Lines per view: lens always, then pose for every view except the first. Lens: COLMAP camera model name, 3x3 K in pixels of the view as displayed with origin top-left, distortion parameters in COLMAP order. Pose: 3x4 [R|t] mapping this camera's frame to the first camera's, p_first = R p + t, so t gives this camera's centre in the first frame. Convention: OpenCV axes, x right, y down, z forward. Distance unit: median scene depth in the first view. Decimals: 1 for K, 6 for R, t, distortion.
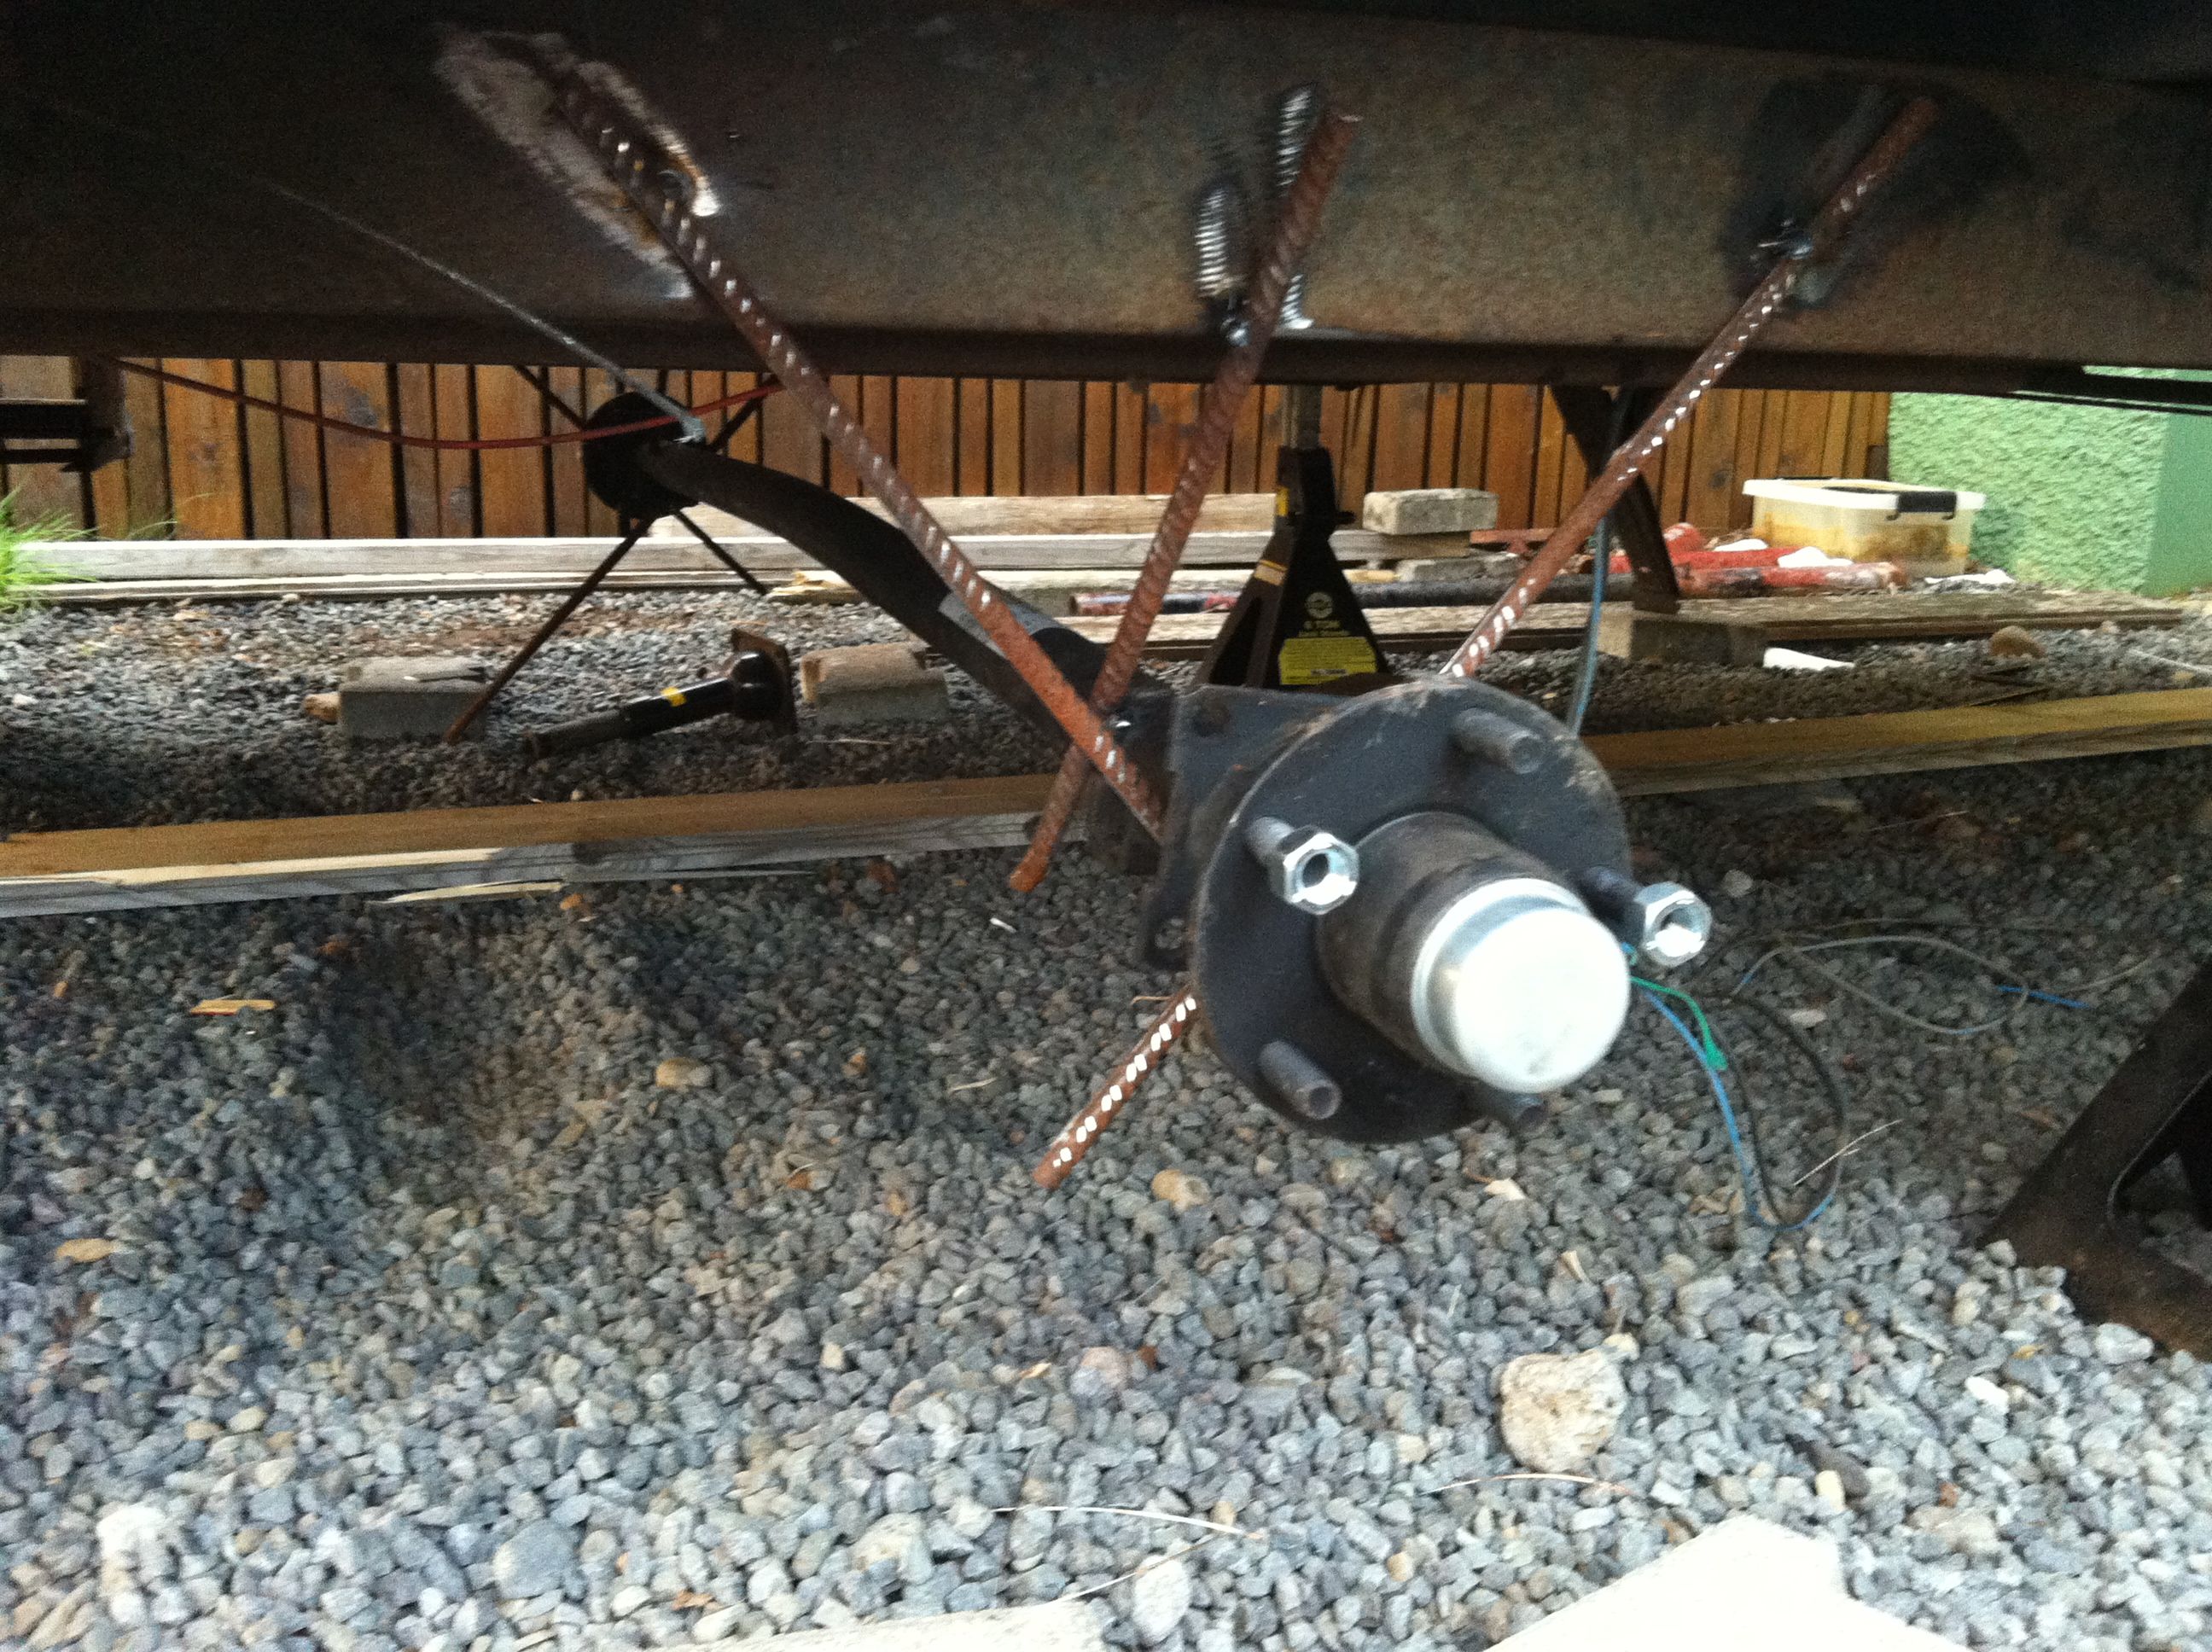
lens RADIAL K [[1907.3, 0, 1108.6], [0, 1907.3, 799.9], [0, 0, 1]] dist [0.136334, -0.252510]
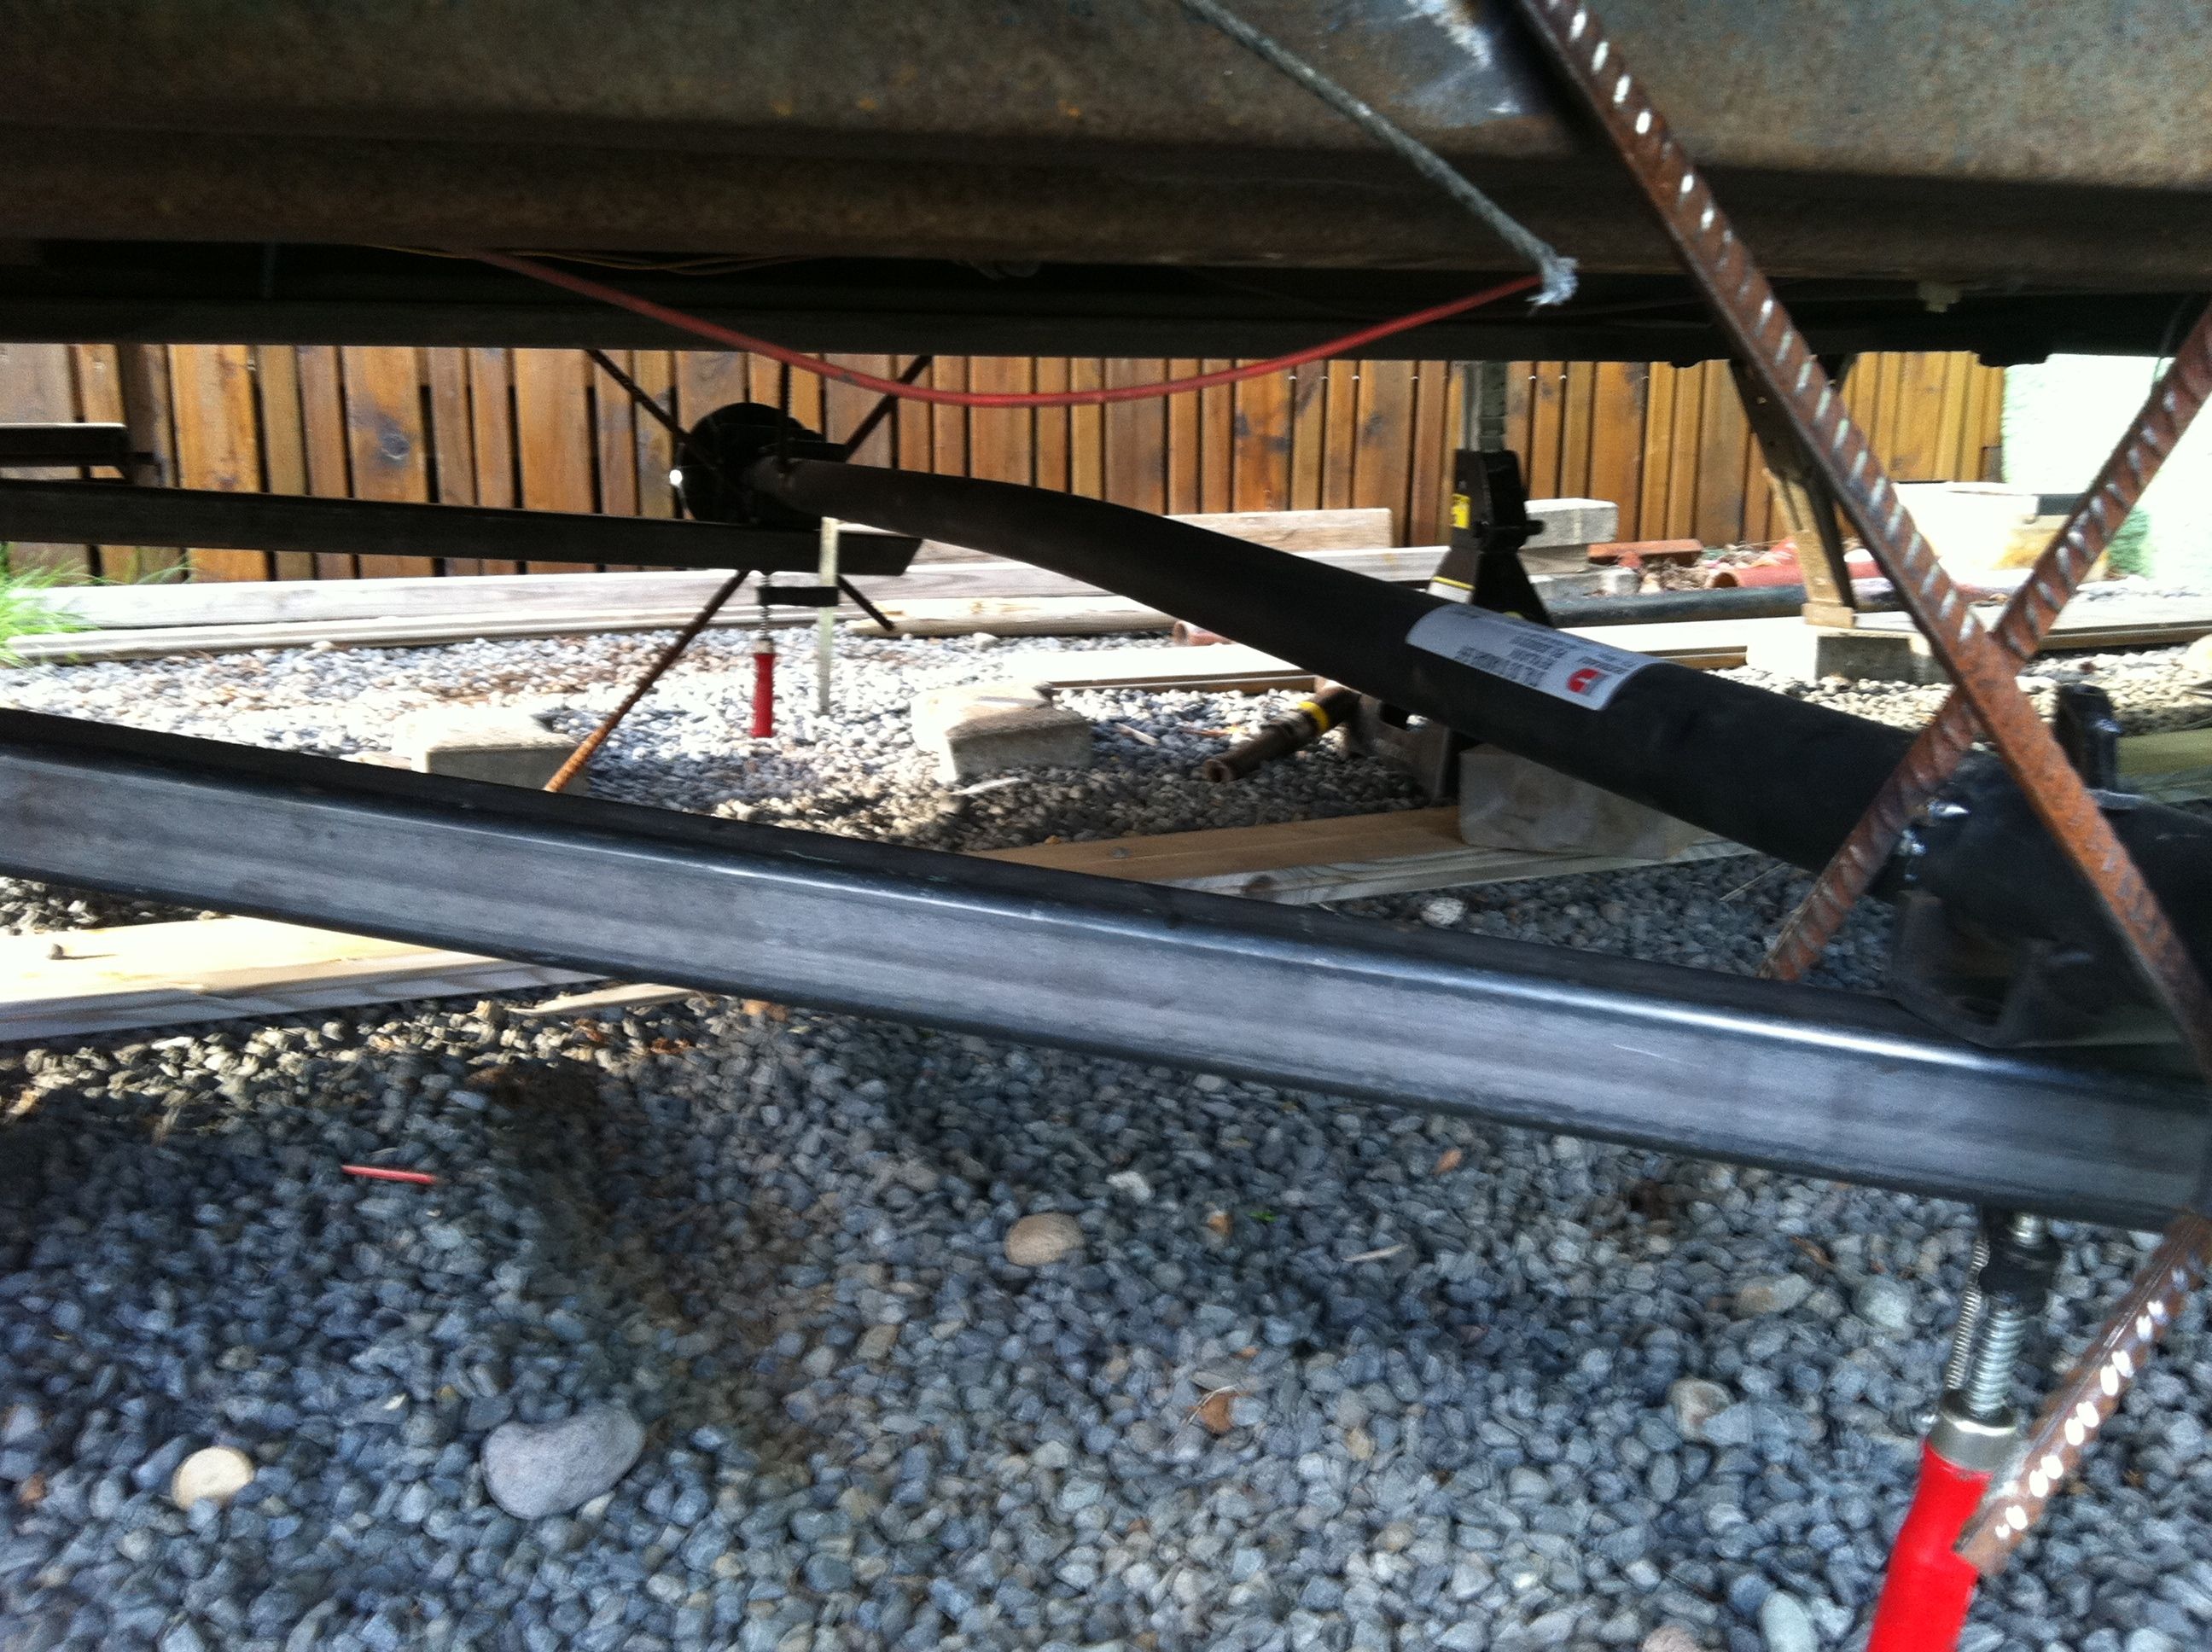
lens RADIAL K [[1900.1, 0, 1106.0], [0, 1900.1, 826.0], [0, 0, 1]] dist [0.143657, -0.271776]
pose [[0.999481, -0.023877, 0.021626, -0.180214], [0.023889, 0.999715, -0.000259, -0.025154], [-0.021613, 0.000776, 0.999766, 0.211453]]
